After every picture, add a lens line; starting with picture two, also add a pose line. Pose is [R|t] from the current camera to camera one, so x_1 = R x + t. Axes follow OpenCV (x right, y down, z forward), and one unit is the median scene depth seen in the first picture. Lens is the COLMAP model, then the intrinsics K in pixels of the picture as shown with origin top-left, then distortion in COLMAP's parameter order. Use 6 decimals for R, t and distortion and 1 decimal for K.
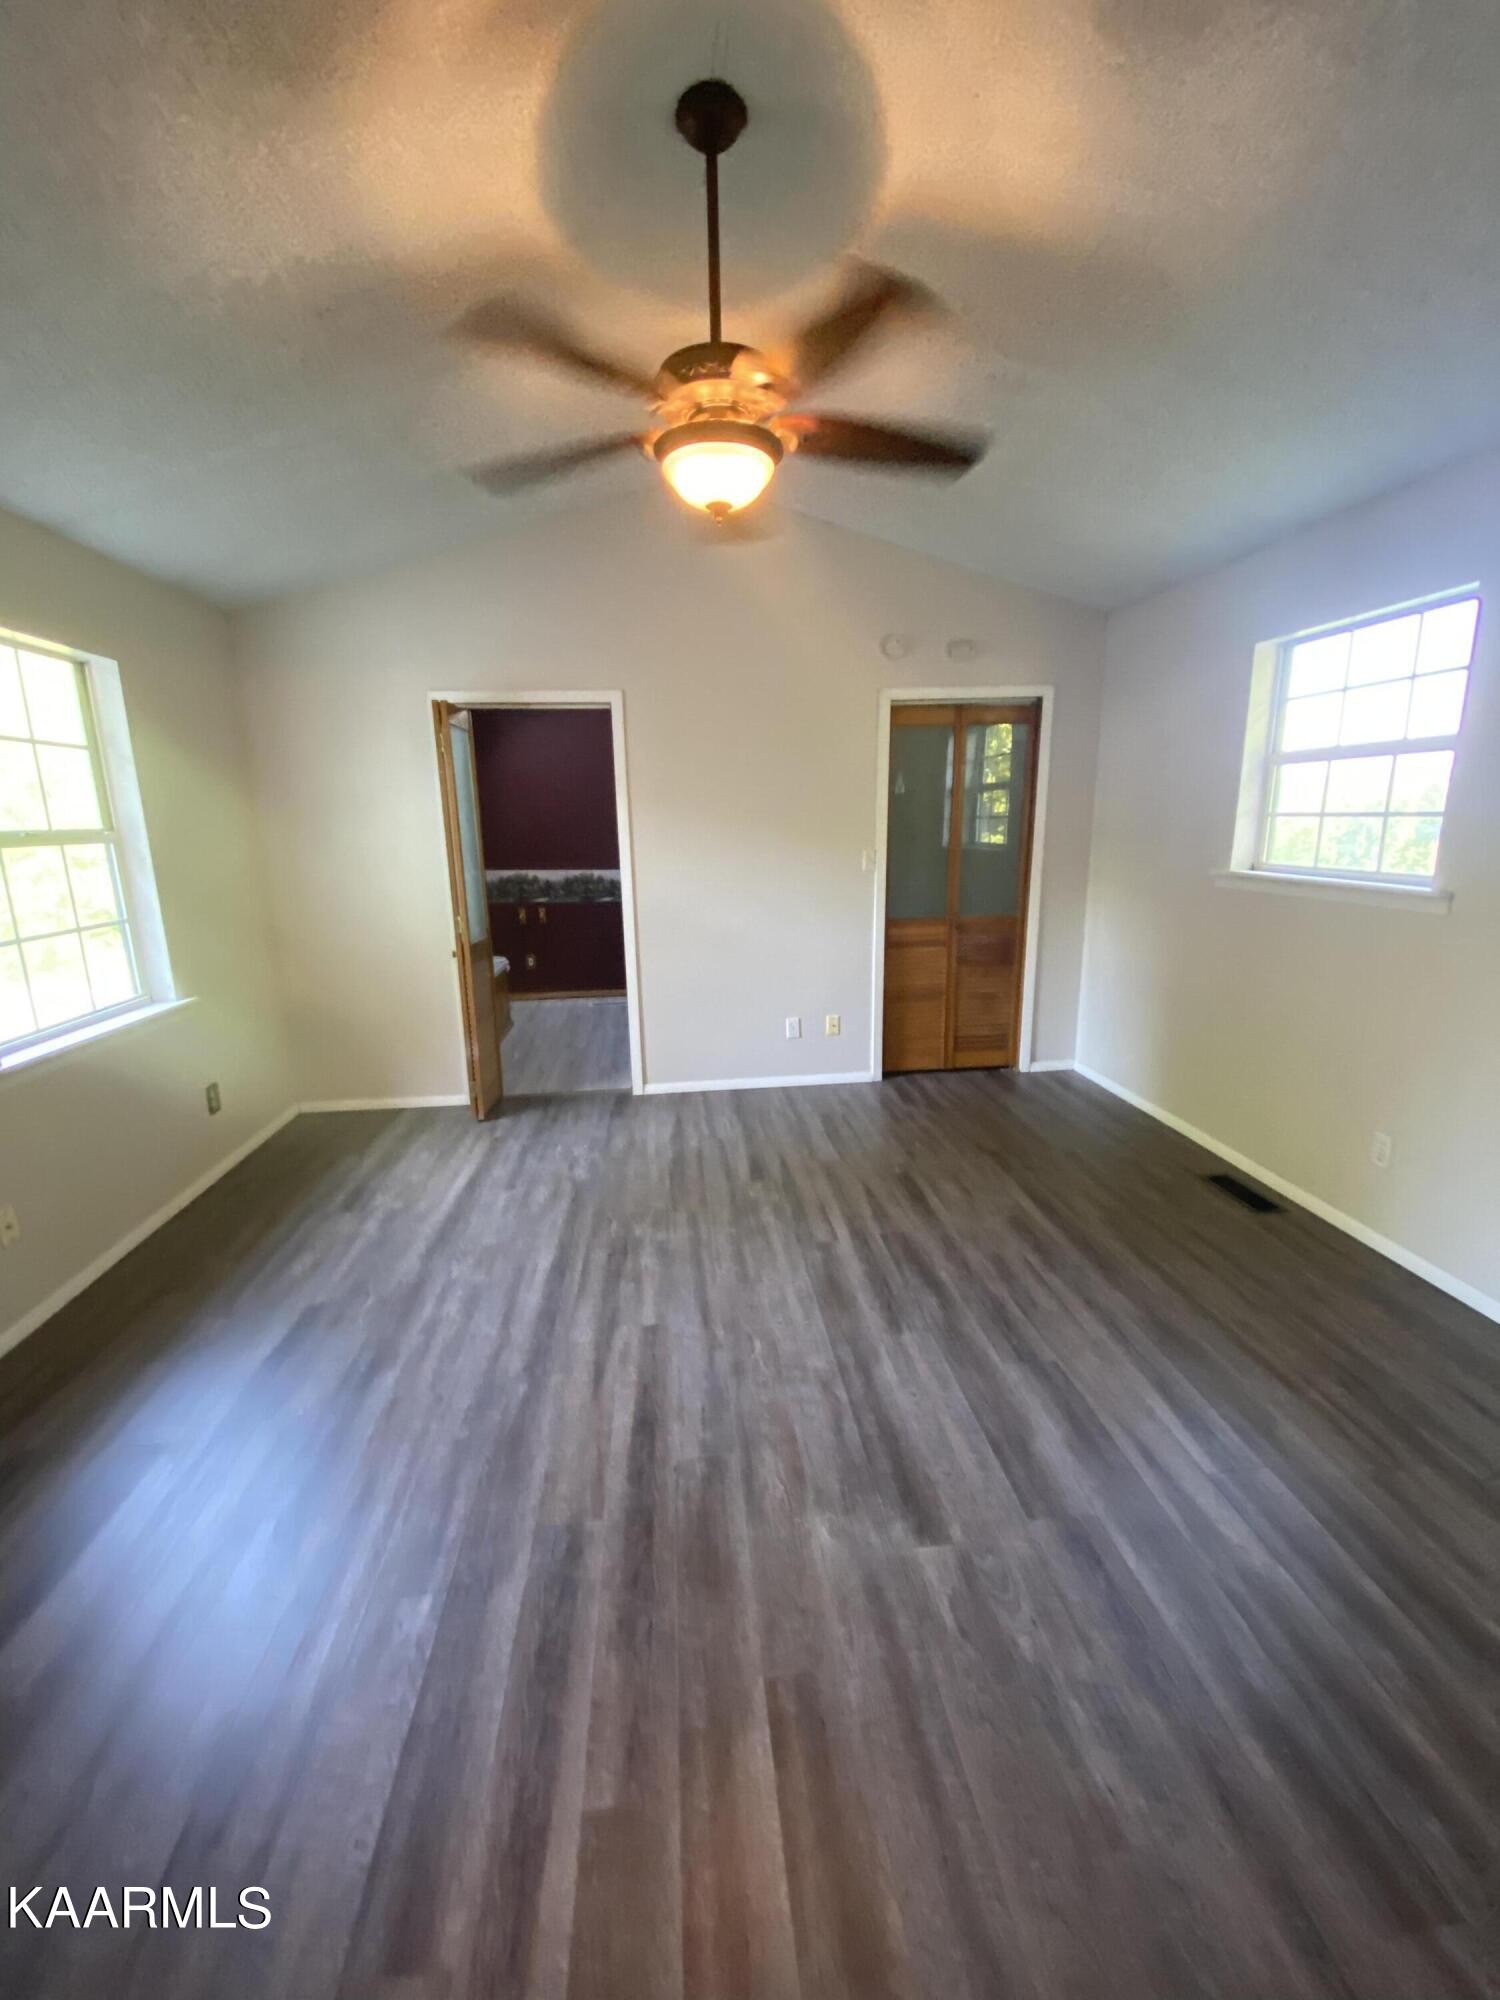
lens RADIAL K [[812.1, 0, 753.8], [0, 812.1, 993.1], [0, 0, 1]] dist [0.030684, -0.024707]
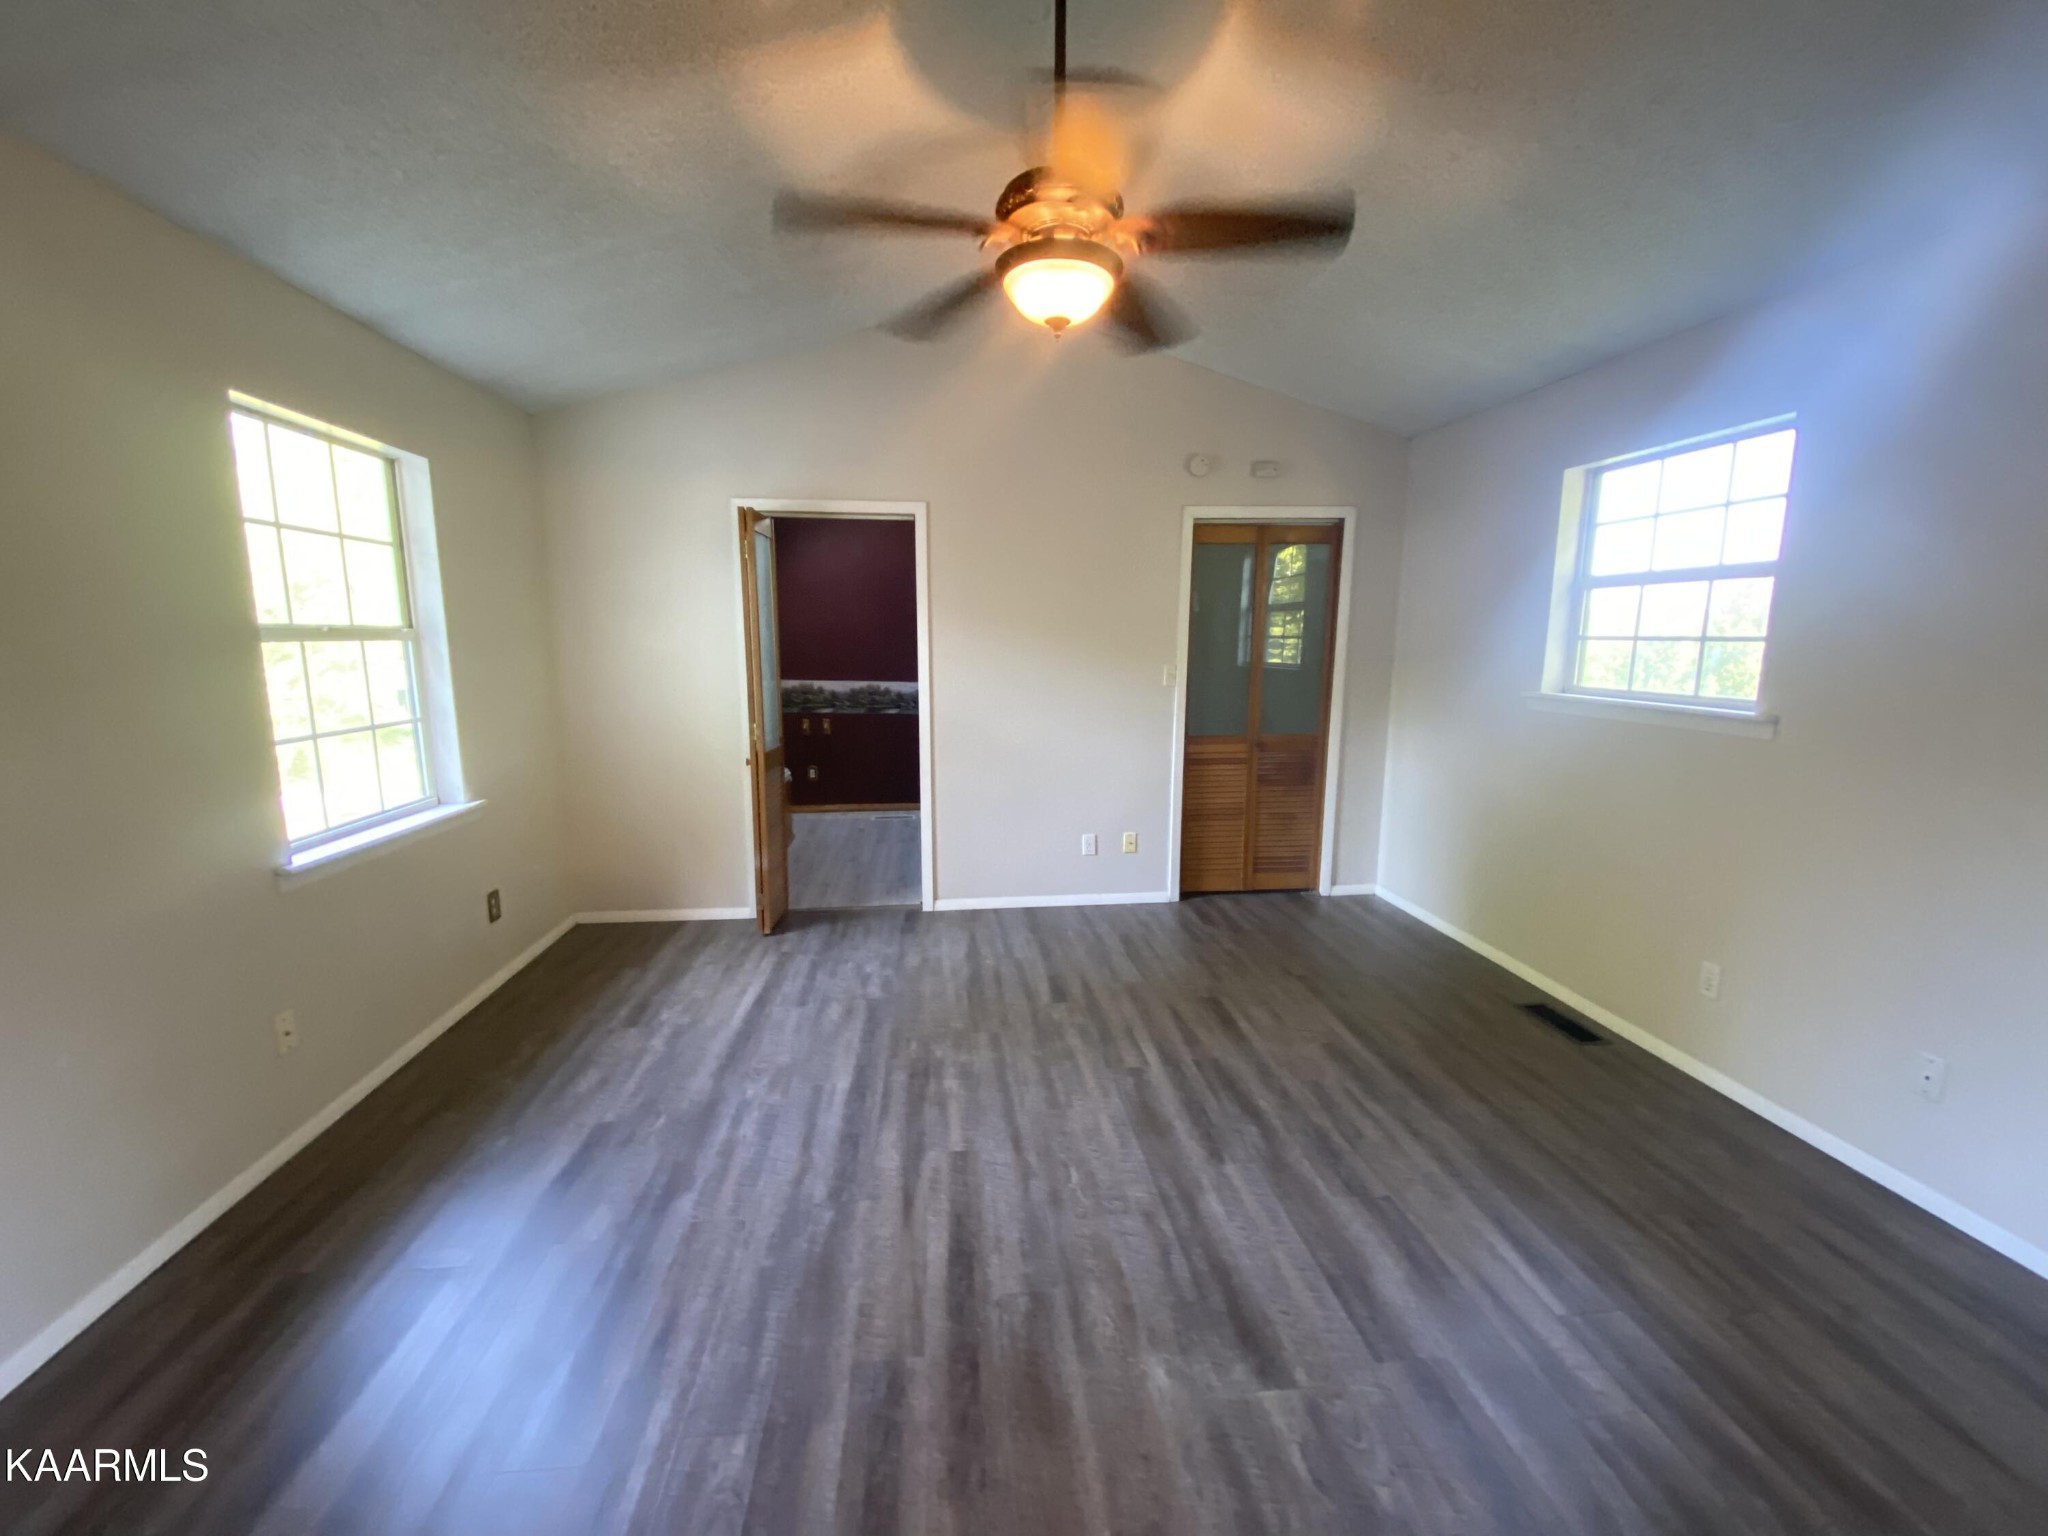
lens RADIAL K [[831.5, 0, 1028.8], [0, 831.5, 764.2], [0, 0, 1]] dist [0.030684, -0.024707]
pose [[0.999761, 0.020220, 0.008339, -0.057177], [-0.019689, 0.998038, -0.059443, 0.011402], [-0.009525, 0.059264, 0.998197, -0.003580]]
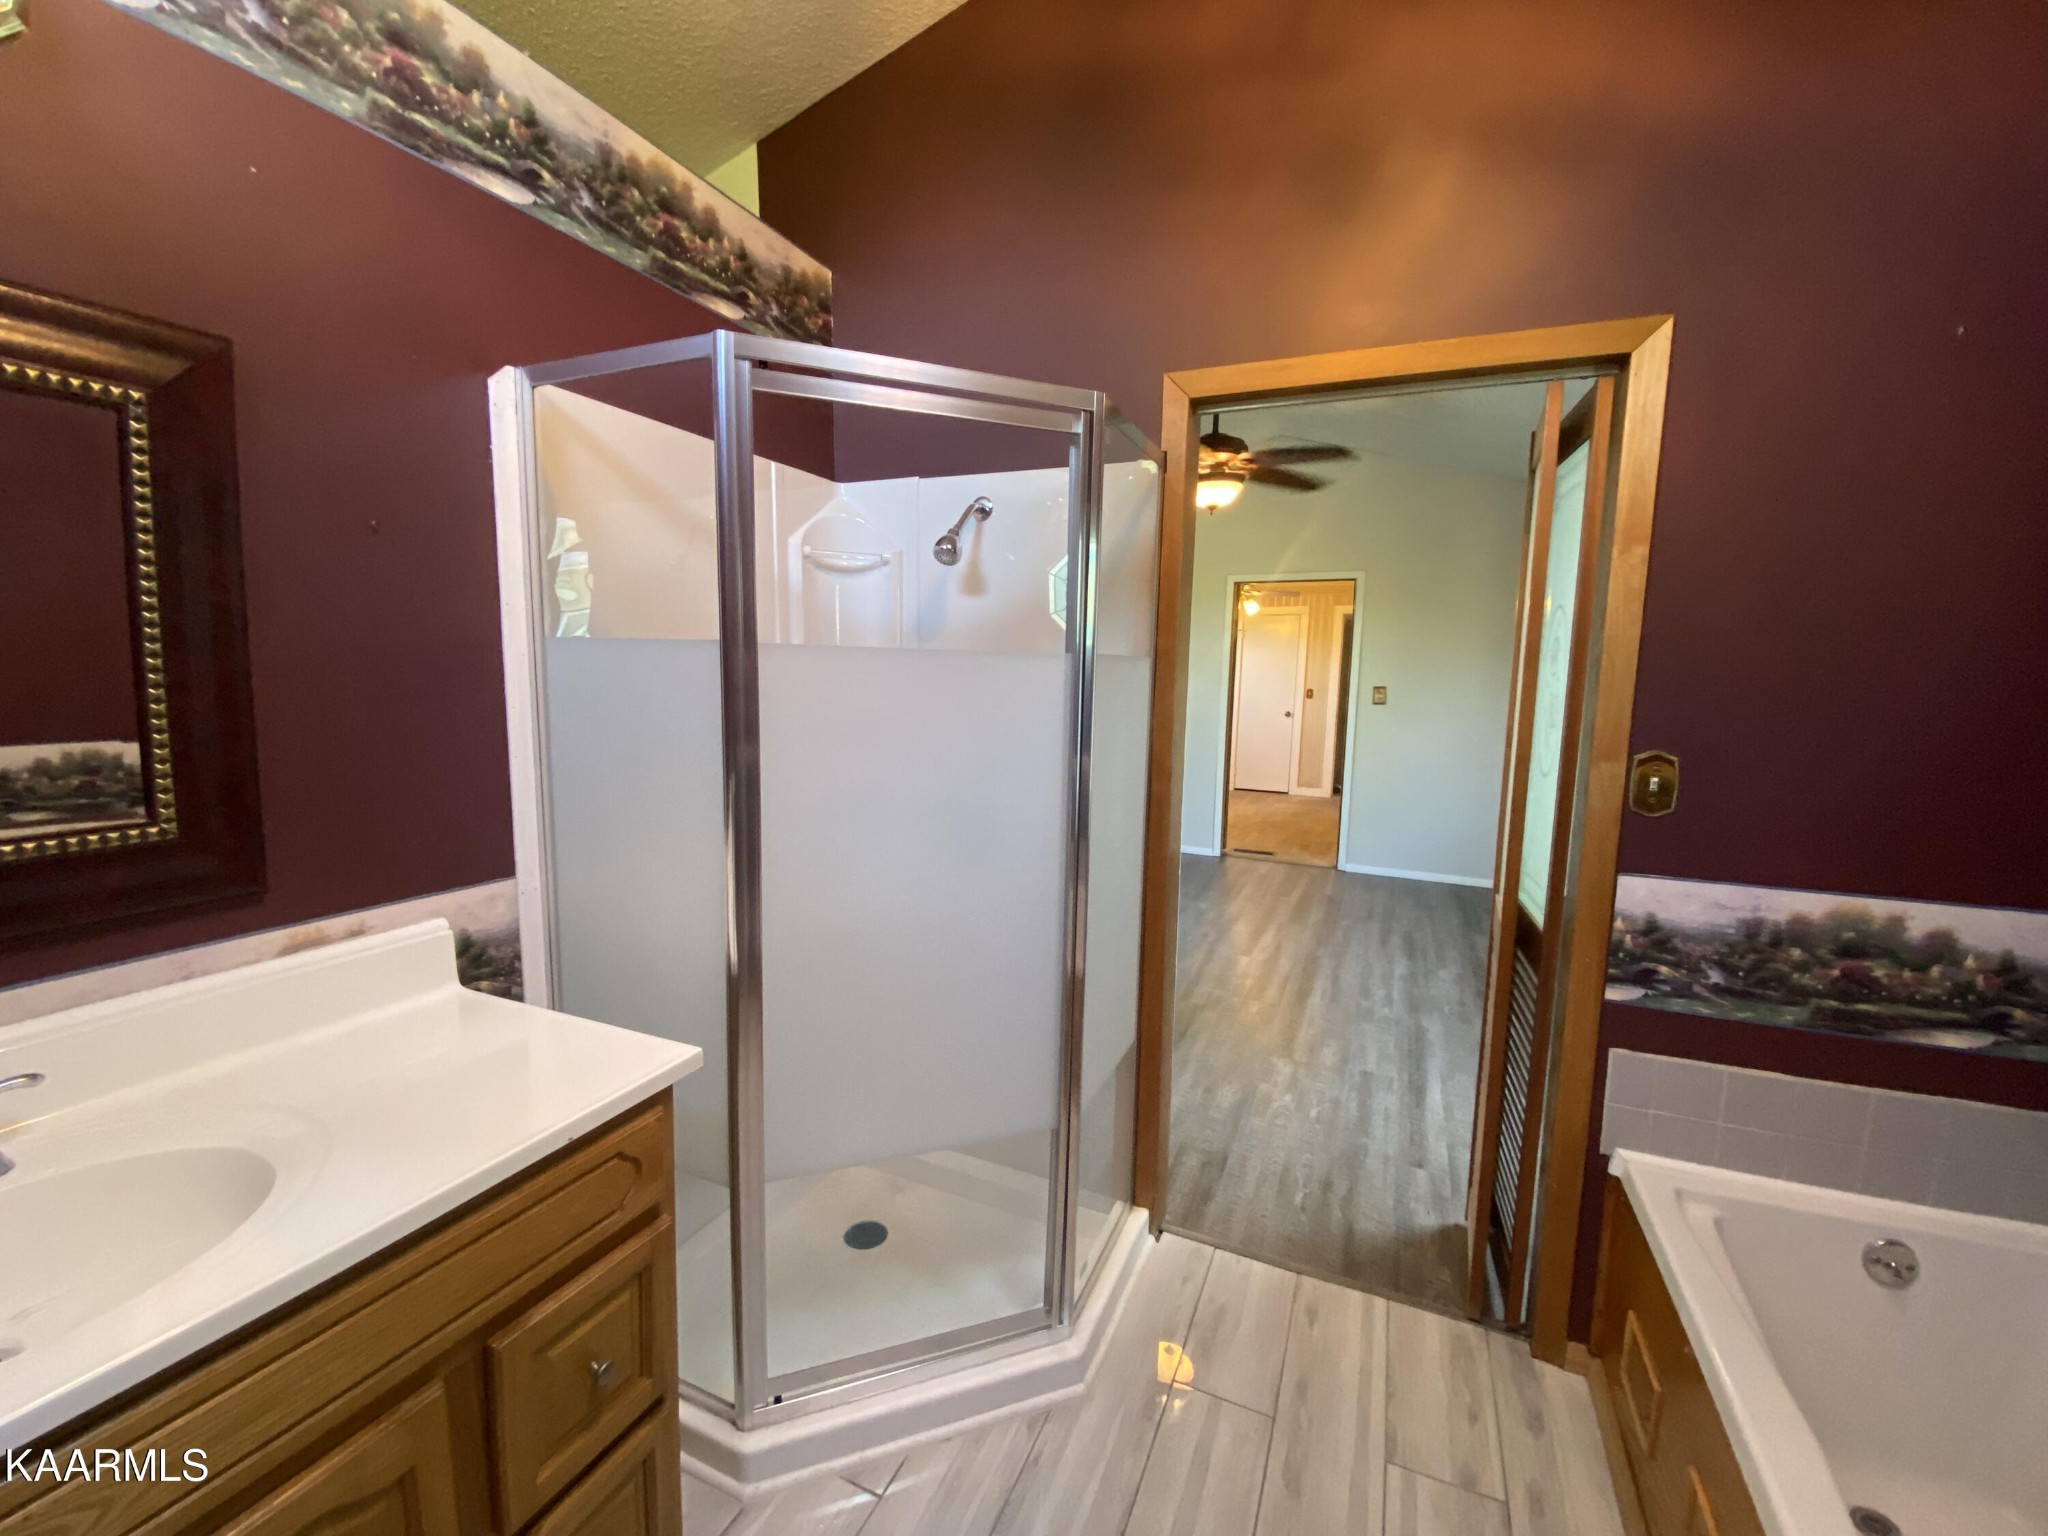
lens RADIAL K [[842.8, 0, 1024.0], [0, 842.8, 768.0], [0, 0, 1]] dist [0.000571, -0.010352]
pose [[-0.868149, -0.054857, 0.493263, -0.522294], [0.106351, 0.950223, 0.292857, -0.478296], [-0.484775, 0.306703, -0.819101, 2.328161]]
